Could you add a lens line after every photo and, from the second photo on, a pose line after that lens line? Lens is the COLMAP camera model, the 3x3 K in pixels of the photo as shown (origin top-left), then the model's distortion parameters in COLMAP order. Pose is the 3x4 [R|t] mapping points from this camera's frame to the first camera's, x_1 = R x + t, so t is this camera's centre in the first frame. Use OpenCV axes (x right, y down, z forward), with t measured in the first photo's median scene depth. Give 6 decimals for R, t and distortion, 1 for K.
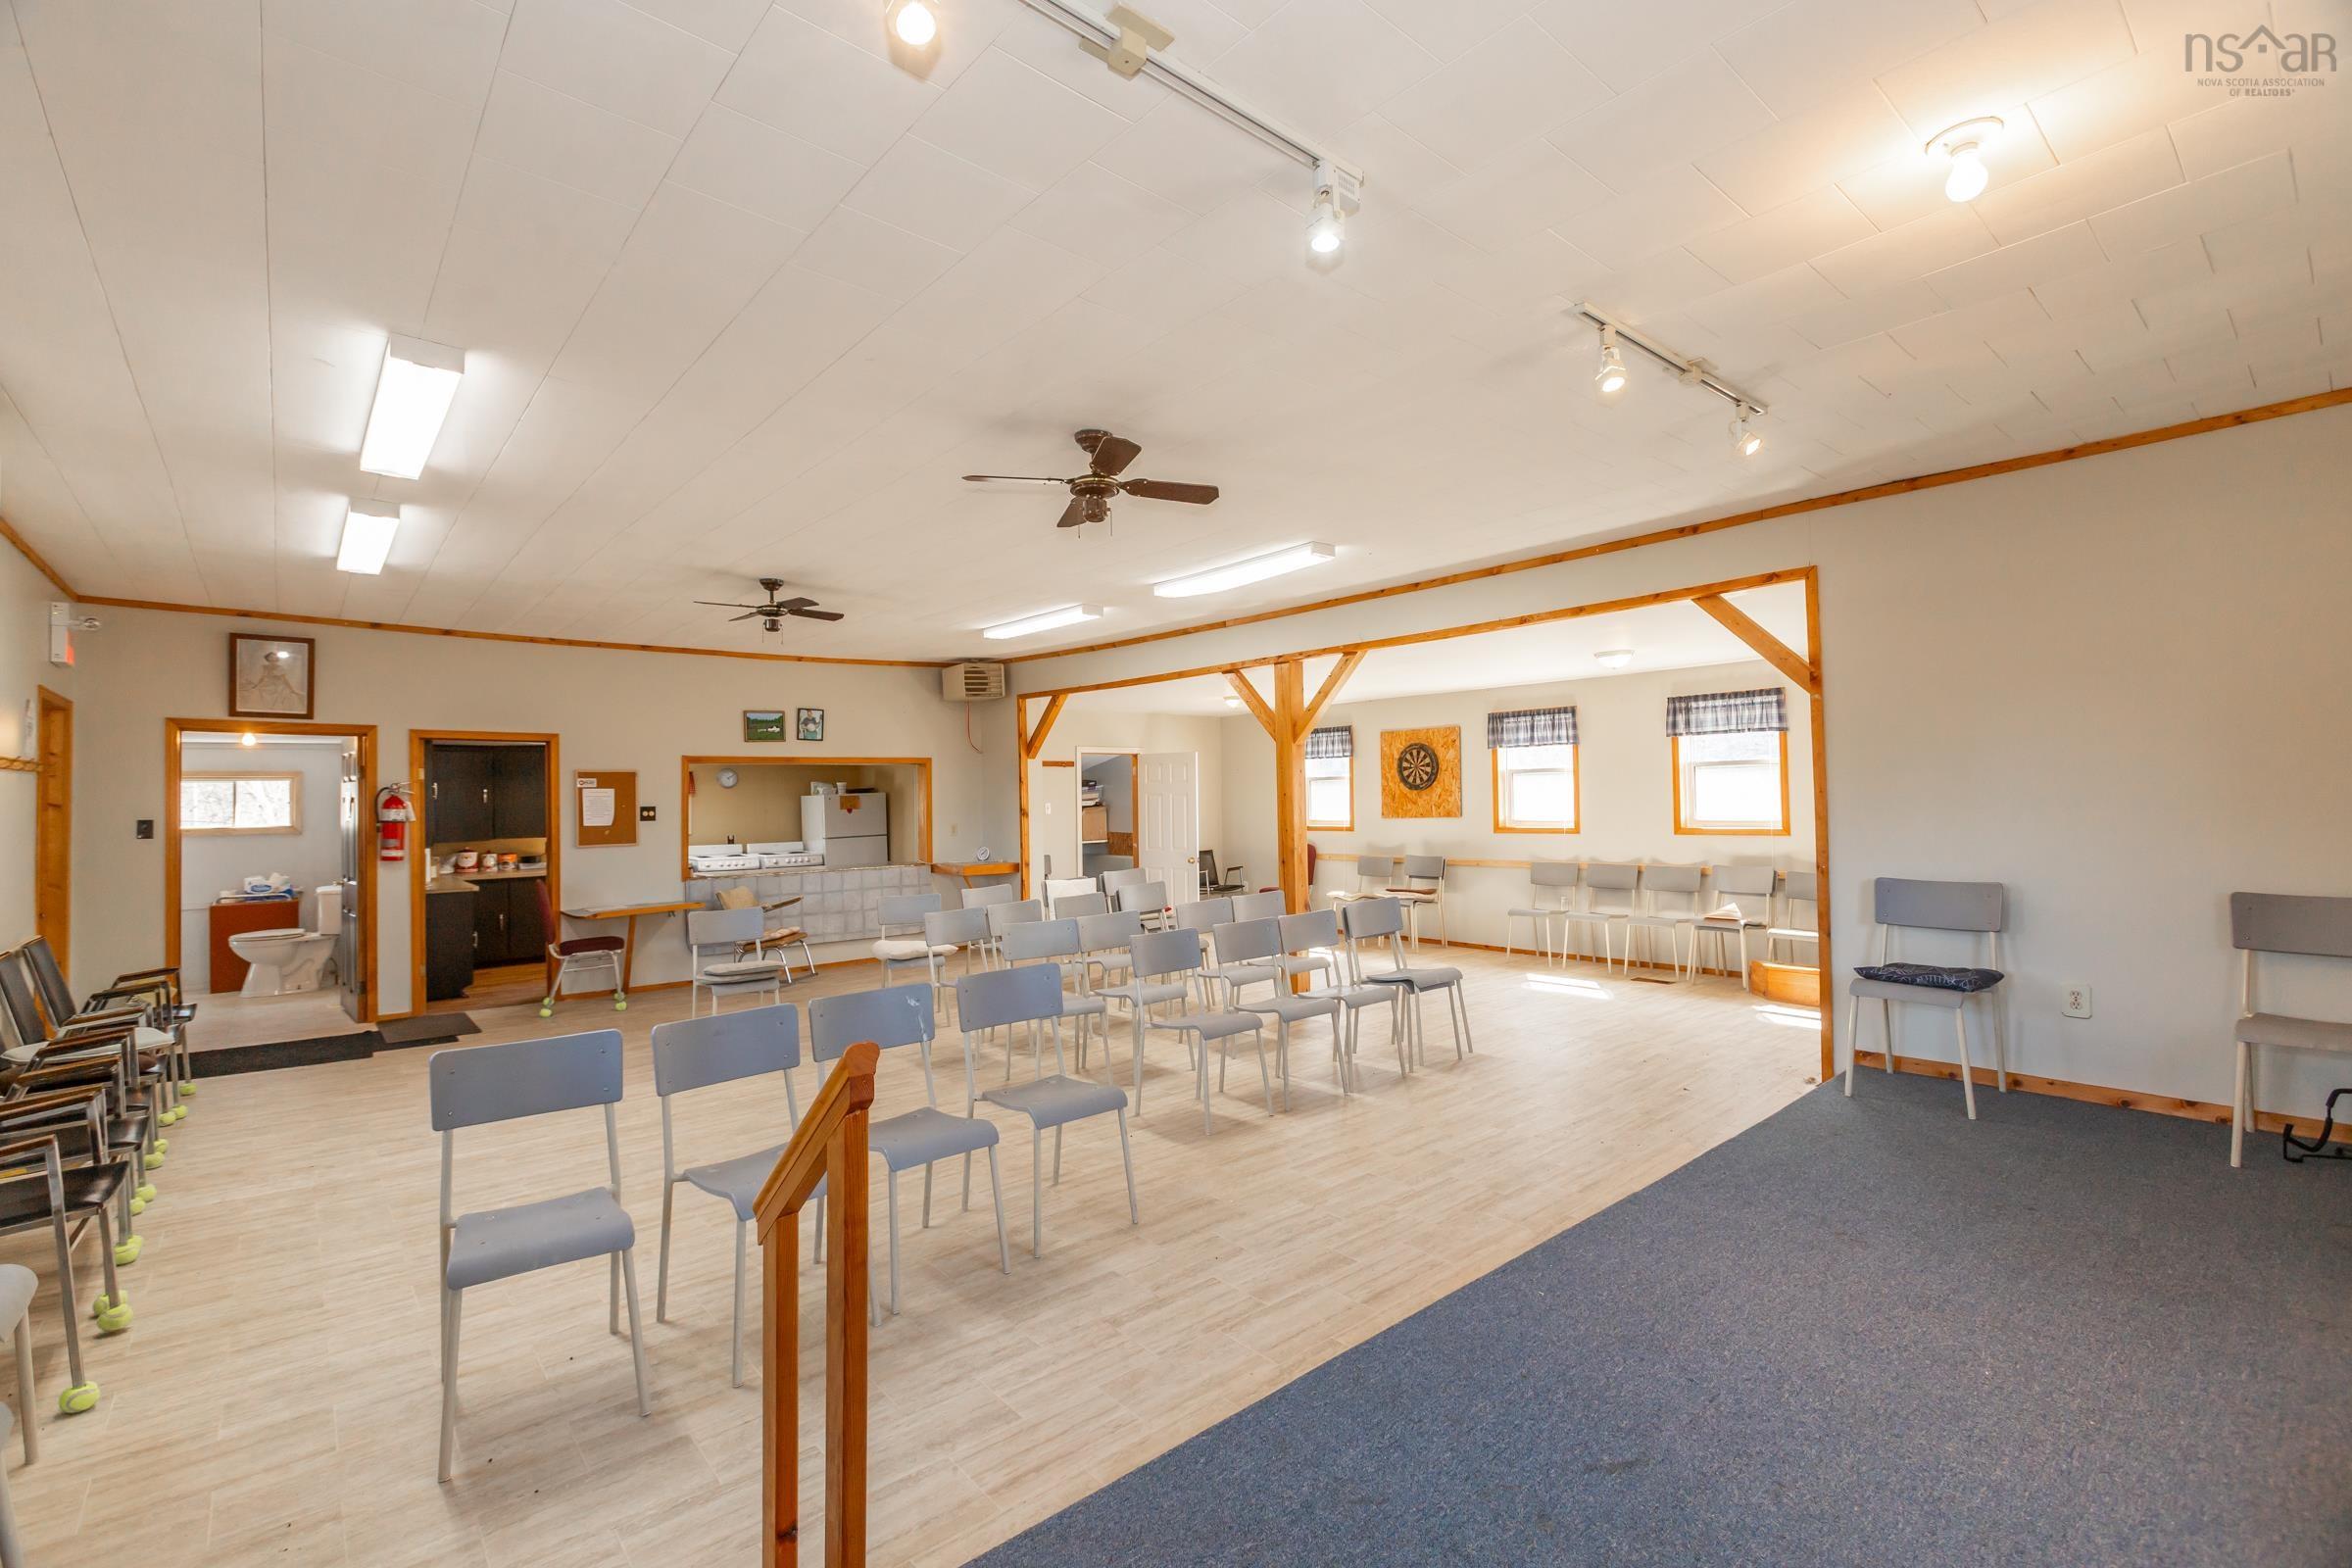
lens RADIAL K [[1041.0, 0, 1170.4], [0, 1041.0, 781.3], [0, 0, 1]] dist [-0.015228, 0.008929]
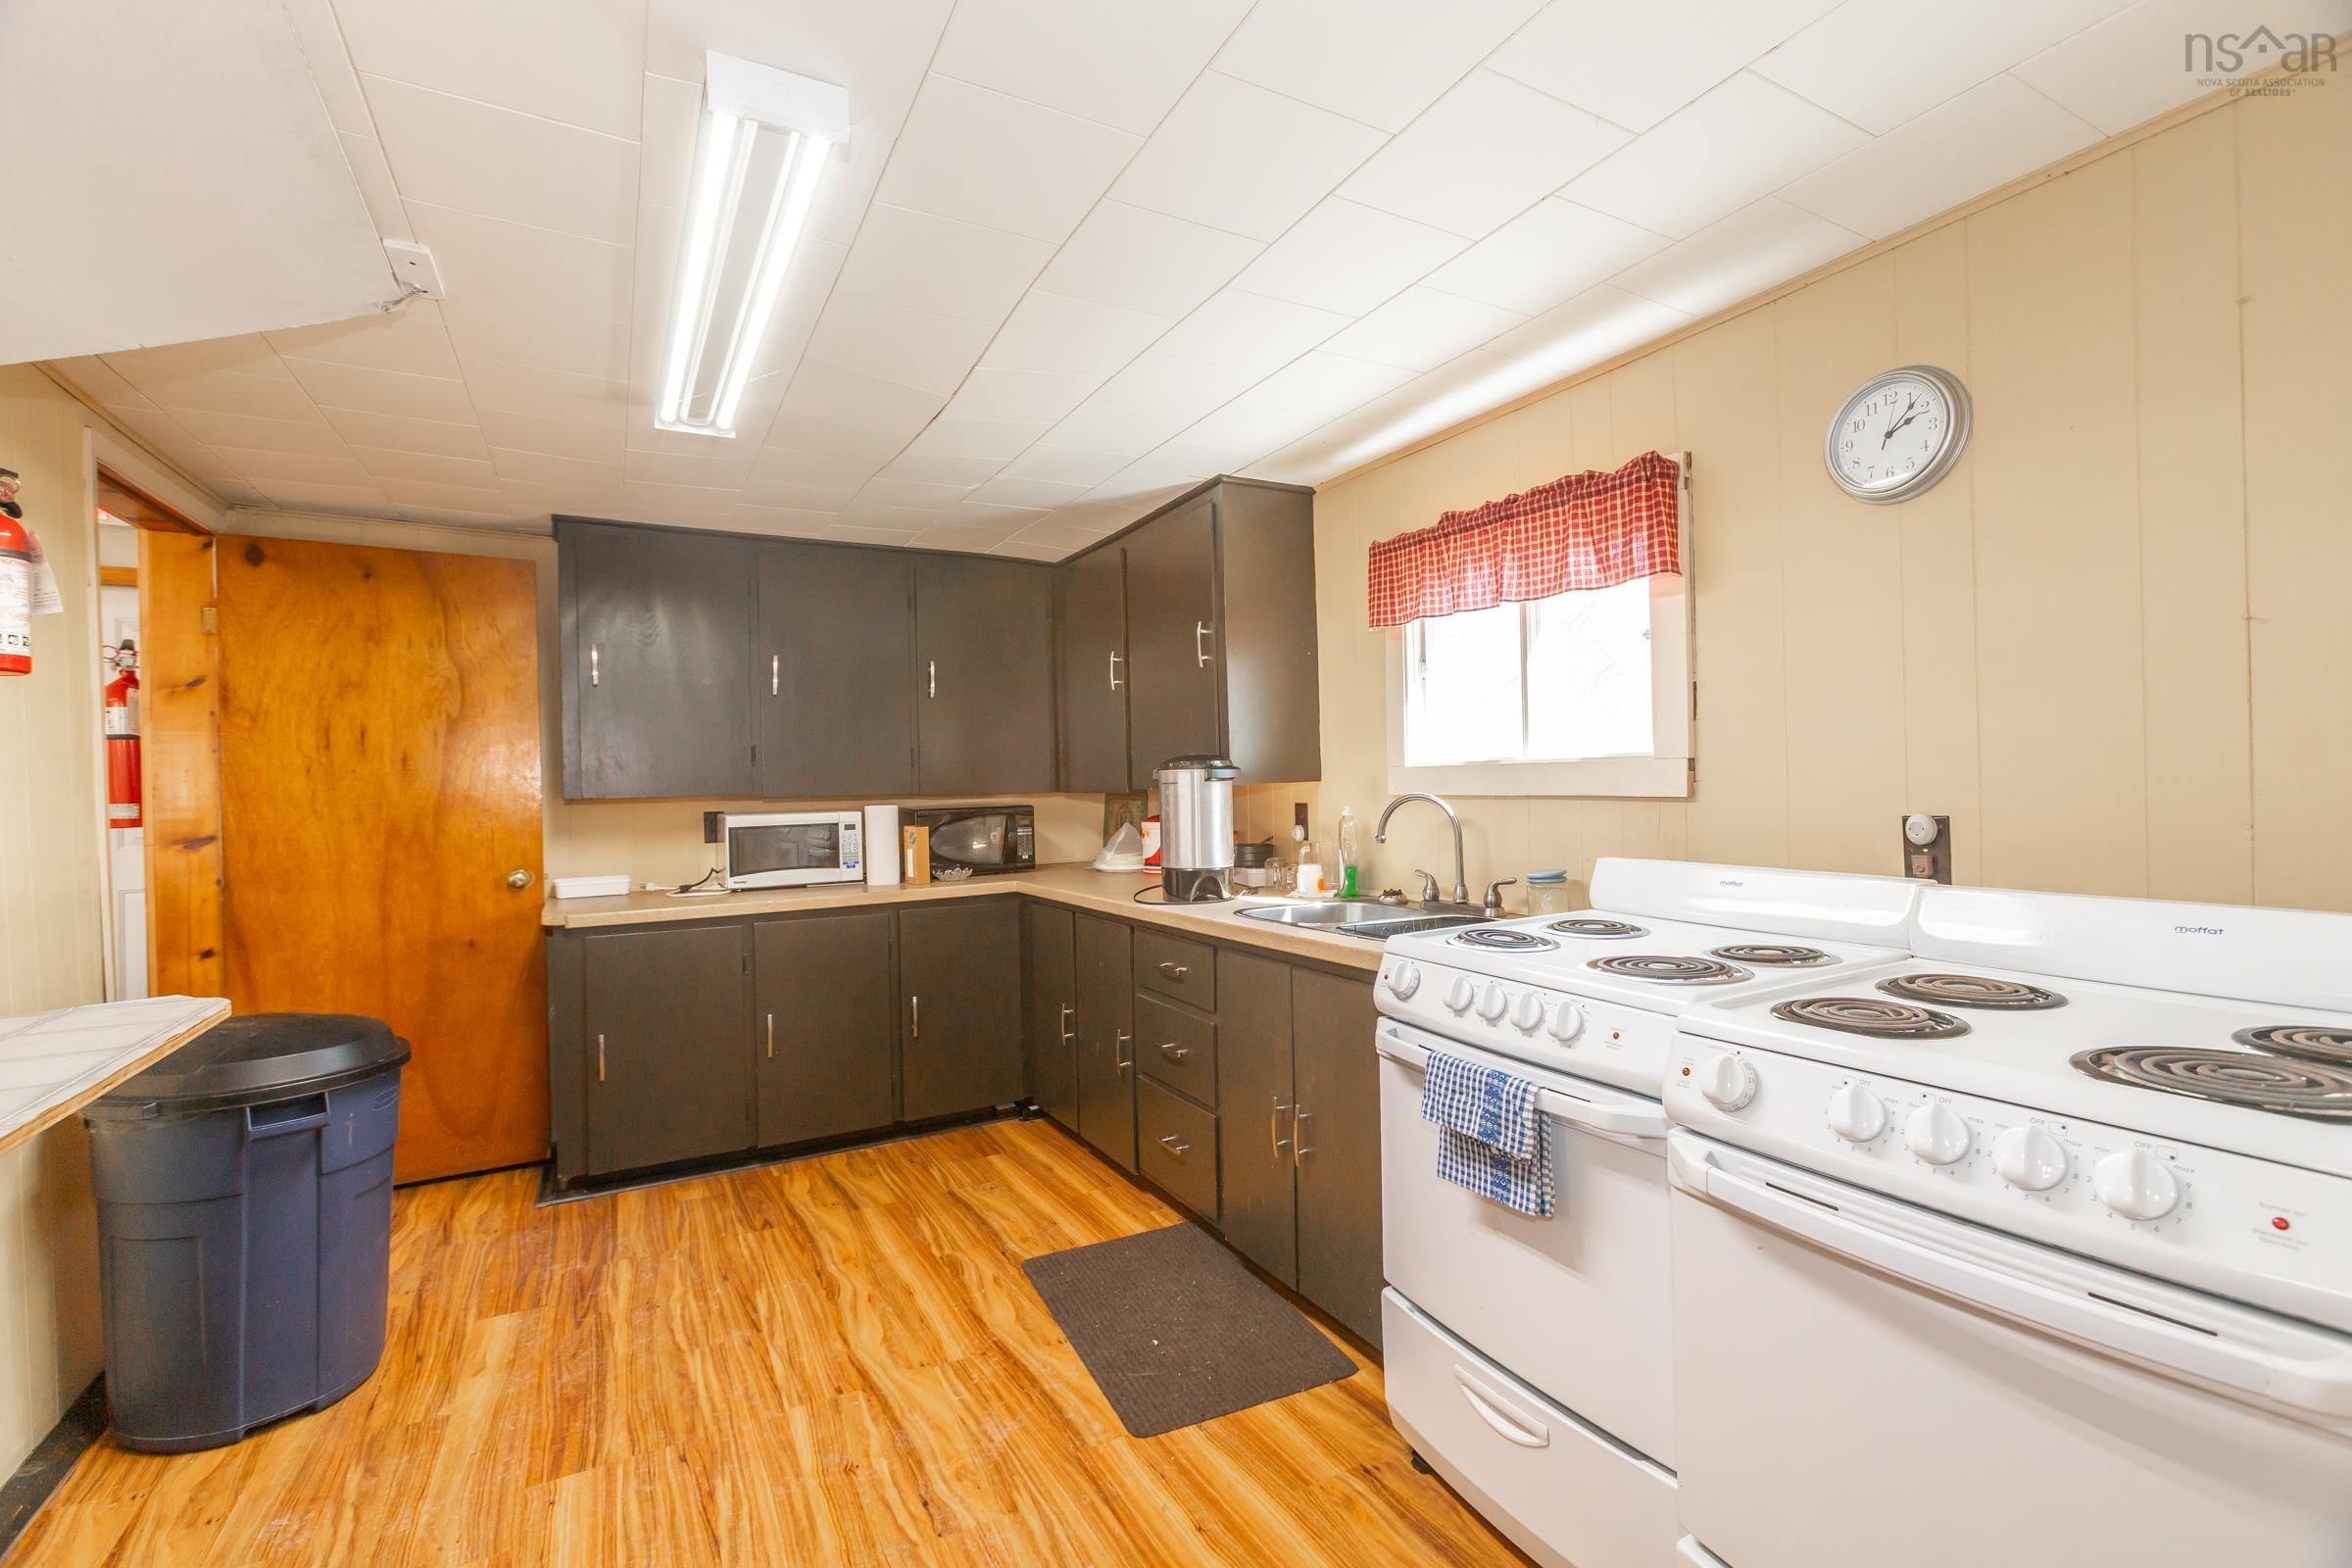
lens RADIAL K [[1041.0, 0, 1171.4], [0, 1041.0, 778.9], [0, 0, 1]] dist [-0.015228, 0.008929]
pose [[-0.202353, 0.018178, -0.979144, -0.372157], [0.037480, 0.999239, 0.010805, 0.059933], [0.978595, -0.034512, -0.202880, 1.342477]]
